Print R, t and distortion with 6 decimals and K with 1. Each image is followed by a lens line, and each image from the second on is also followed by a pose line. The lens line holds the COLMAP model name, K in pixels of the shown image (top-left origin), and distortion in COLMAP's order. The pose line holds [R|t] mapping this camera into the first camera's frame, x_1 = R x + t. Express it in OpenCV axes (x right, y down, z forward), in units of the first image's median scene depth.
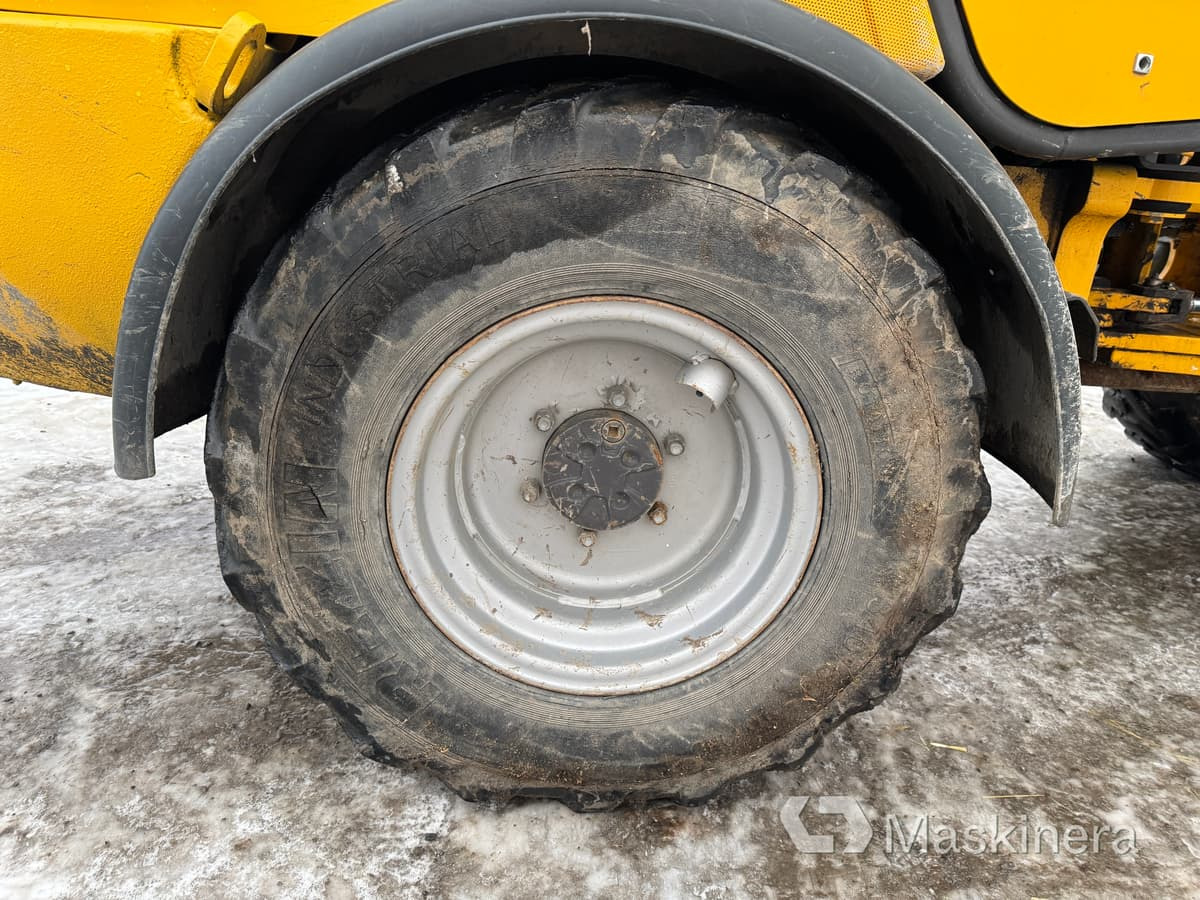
lens RADIAL K [[834.8, 0, 600.0], [0, 834.8, 444.8], [0, 0, 1]] dist [0.095470, -0.120792]
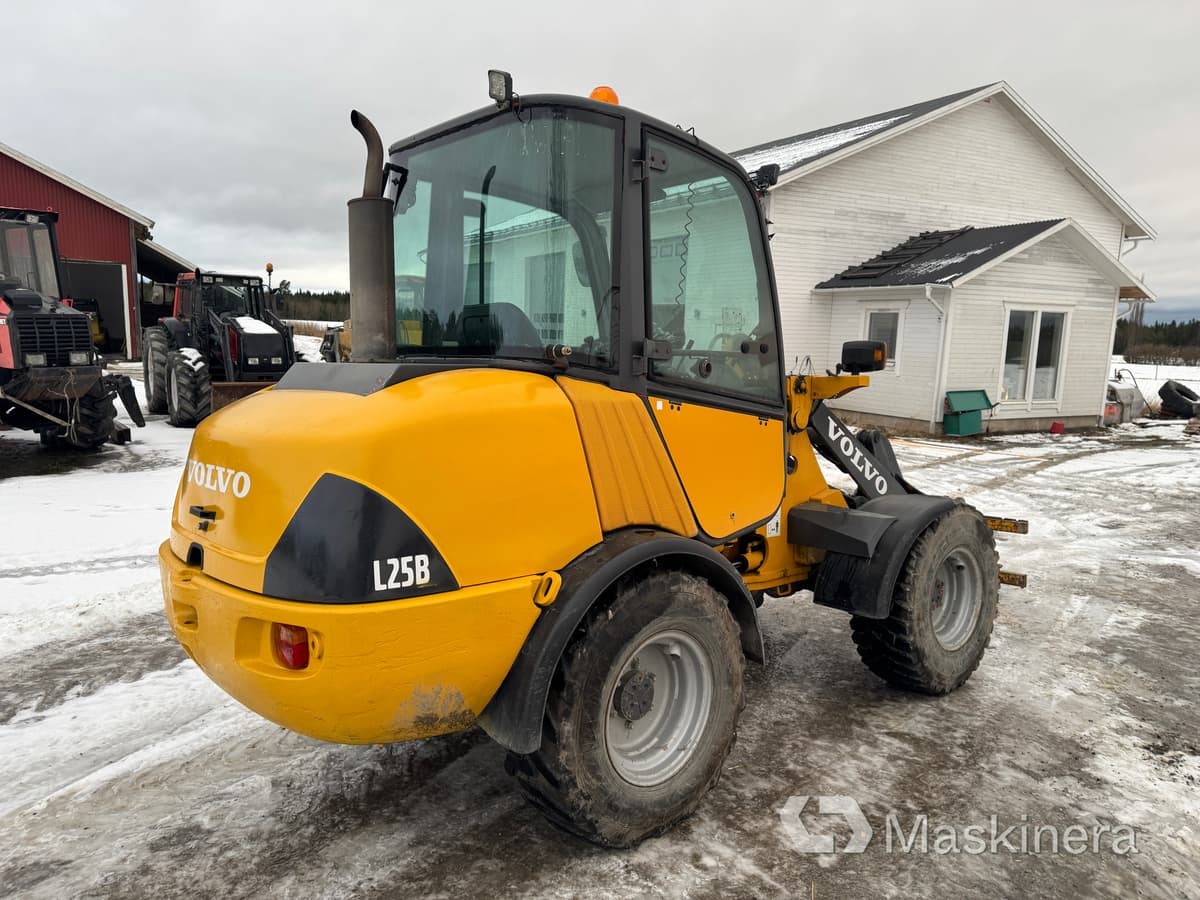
lens RADIAL K [[851.3, 0, 603.8], [0, 851.3, 456.8], [0, 0, 1]] dist [0.068167, -0.075866]
pose [[0.766839, -0.127633, 0.629021, -1.722464], [0.263944, 0.956035, -0.127788, -0.382536], [-0.585056, 0.264019, 0.766814, -1.226427]]
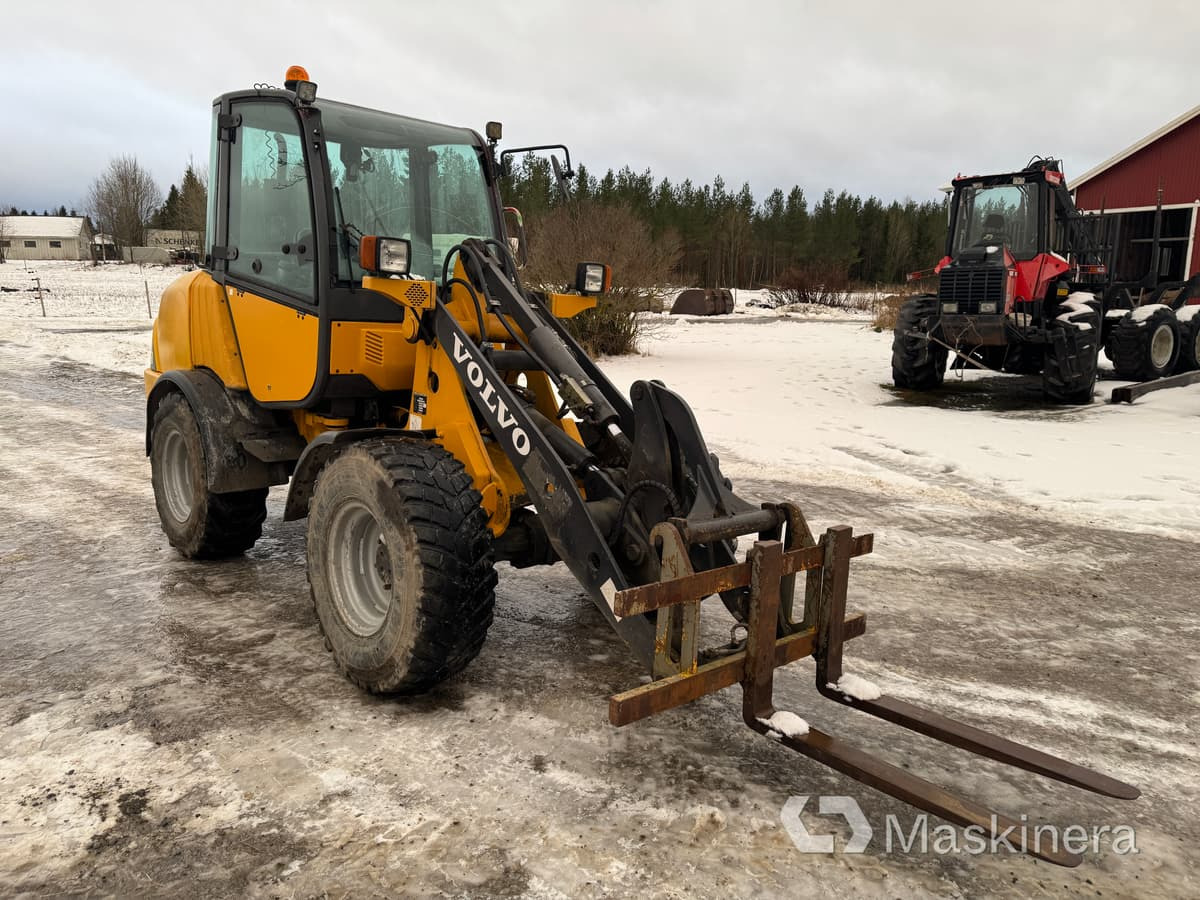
lens RADIAL K [[841.6, 0, 594.8], [0, 841.6, 451.2], [0, 0, 1]] dist [0.089349, -0.109099]
pose [[0.659299, 0.095322, -0.745814, 4.659493], [-0.263389, 0.958358, -0.110349, -0.124834], [0.704238, 0.269192, 0.656951, -0.465108]]
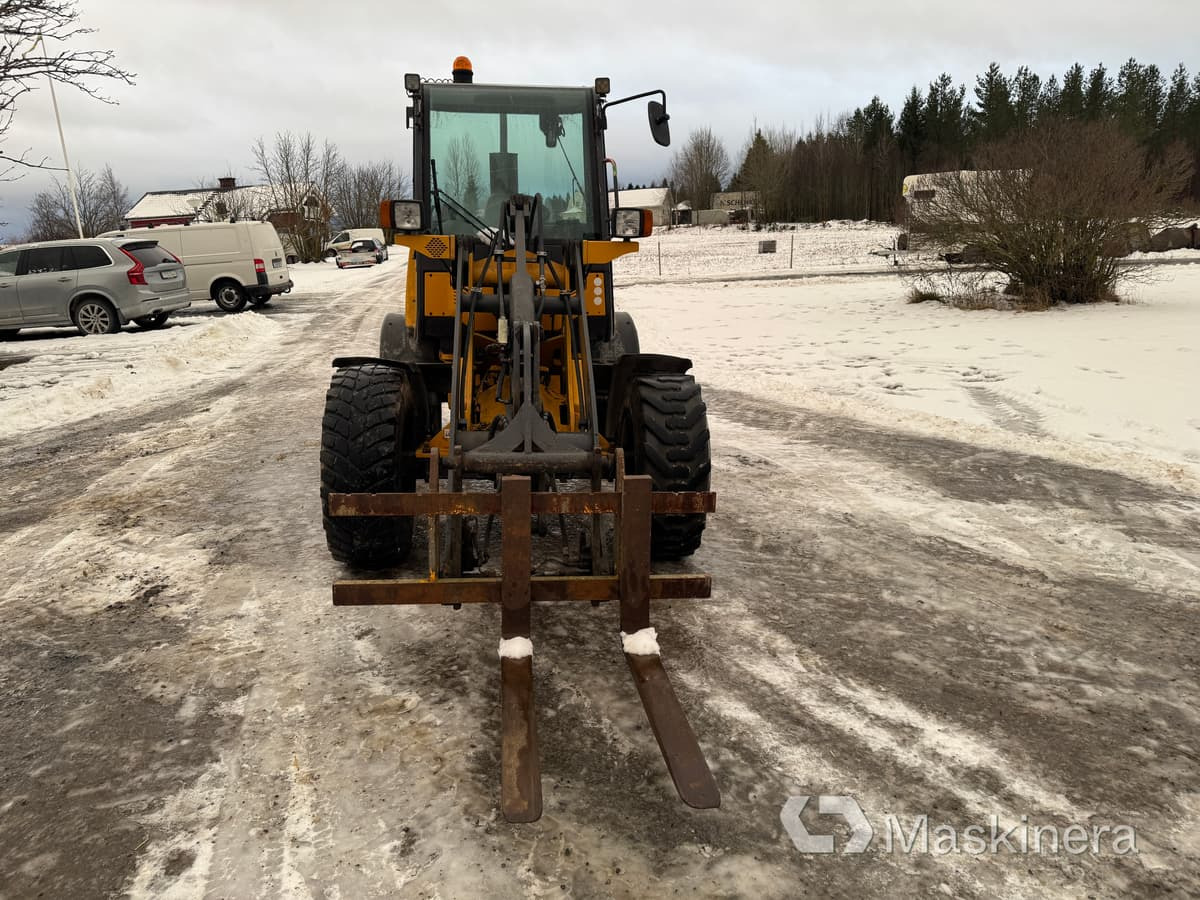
lens RADIAL K [[839.7, 0, 585.5], [0, 839.7, 446.4], [0, 0, 1]] dist [0.094533, -0.133087]
pose [[0.080827, 0.173820, -0.981455, 5.767597], [-0.343915, 0.929068, 0.136219, -0.826749], [0.935516, 0.326526, 0.134873, 1.522210]]
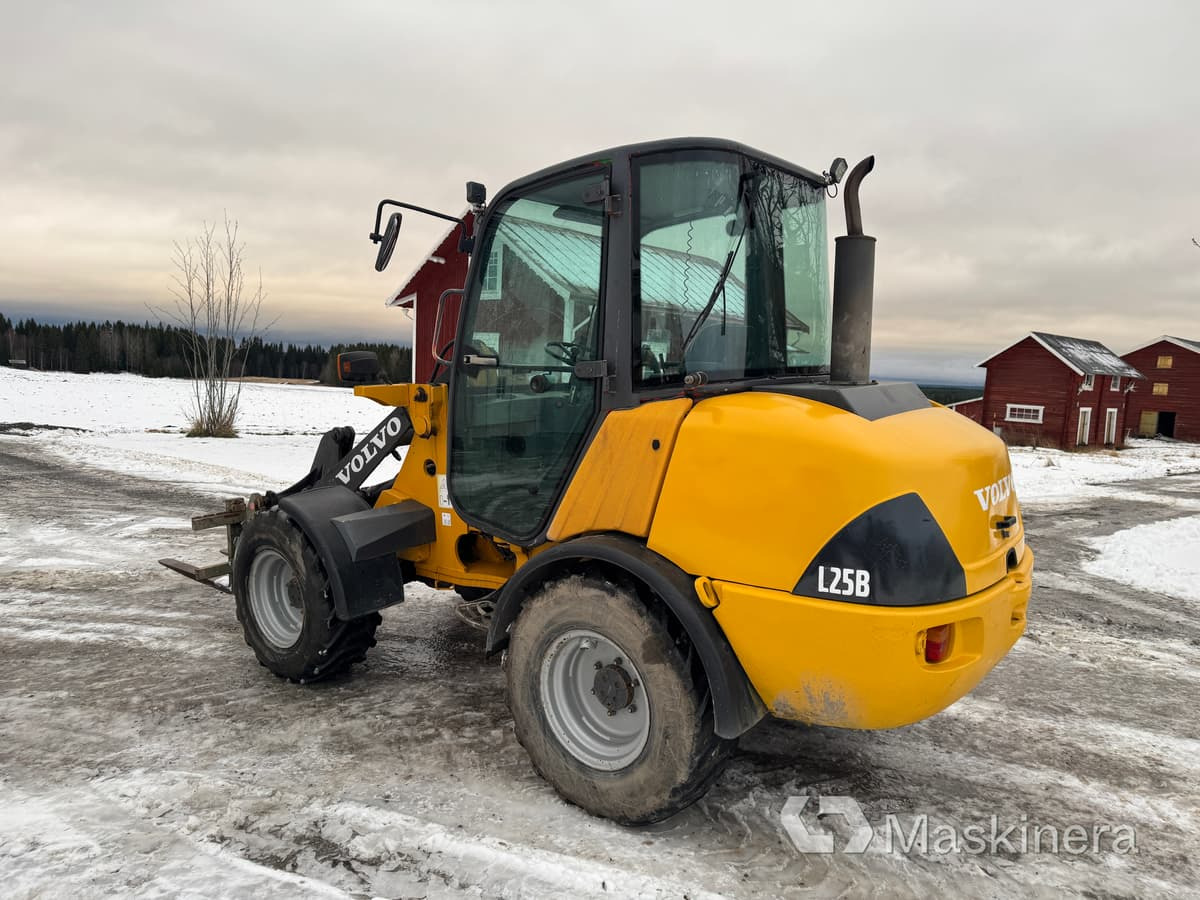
lens RADIAL K [[834.8, 0, 600.0], [0, 834.8, 444.8], [0, 0, 1]] dist [0.095470, -0.120792]
pose [[-0.769585, -0.147664, 0.621237, -1.734815], [0.163982, 0.894564, 0.415772, -2.468067], [-0.617130, 0.421843, -0.664228, 3.990900]]
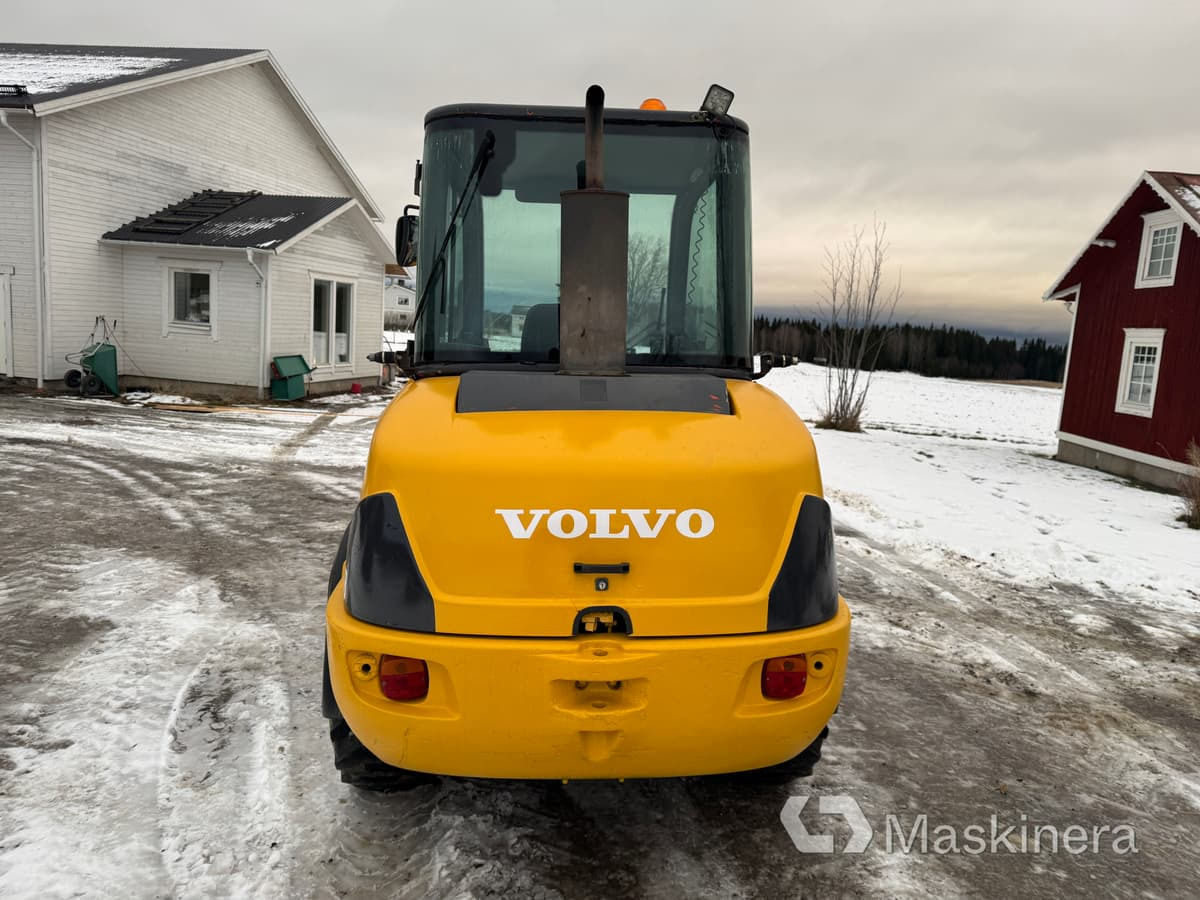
lens RADIAL K [[847.4, 0, 606.4], [0, 847.4, 454.4], [0, 0, 1]] dist [0.035586, -0.033646]
pose [[-0.027094, -0.204625, 0.978465, -2.974532], [0.327299, 0.923055, 0.202100, -1.508656], [-0.944532, 0.325726, 0.041965, 1.223677]]
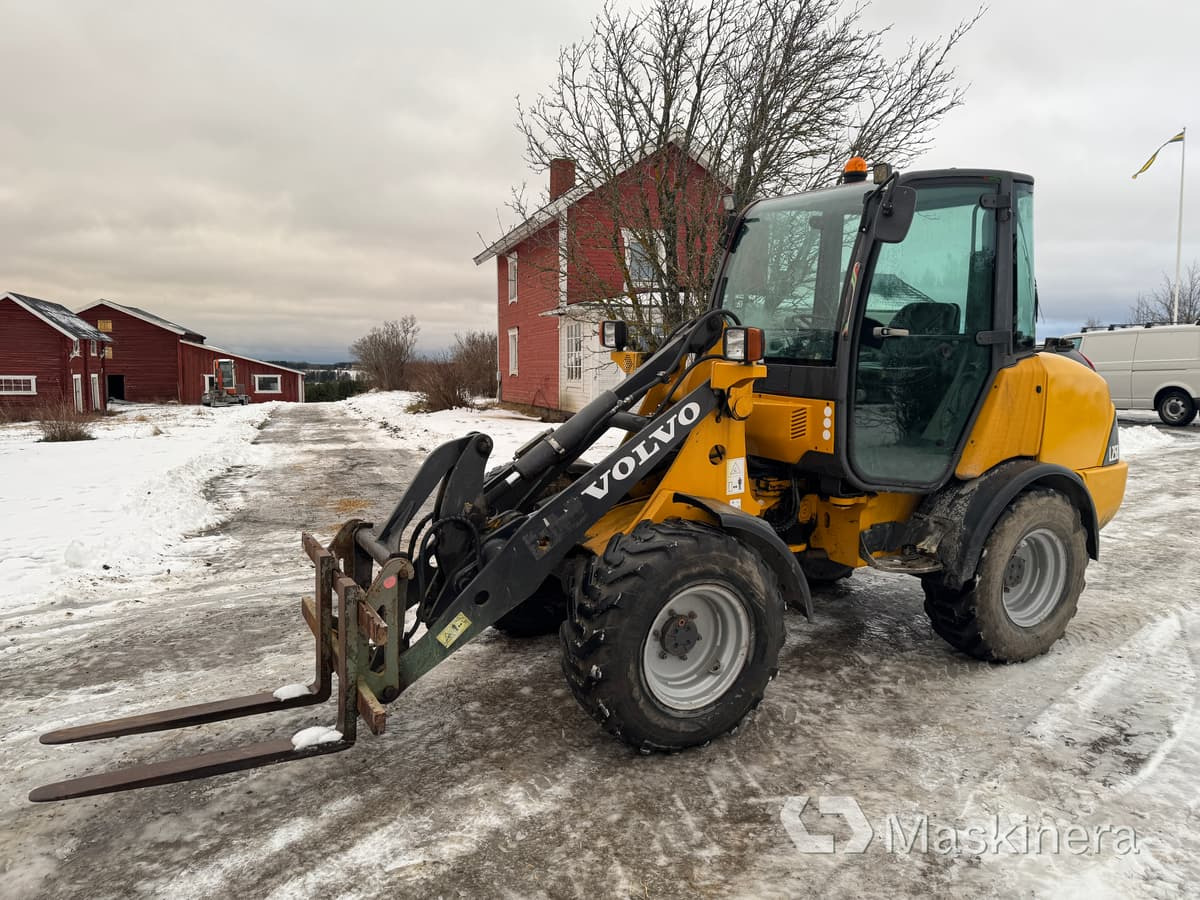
lens RADIAL K [[870.0, 0, 594.8], [0, 870.0, 446.7], [0, 0, 1]] dist [0.108660, -0.150485]
pose [[-0.883322, -0.015682, -0.468505, 3.761155], [-0.231192, 0.884008, 0.406300, -2.259423], [0.407791, 0.467208, -0.784489, 4.604852]]
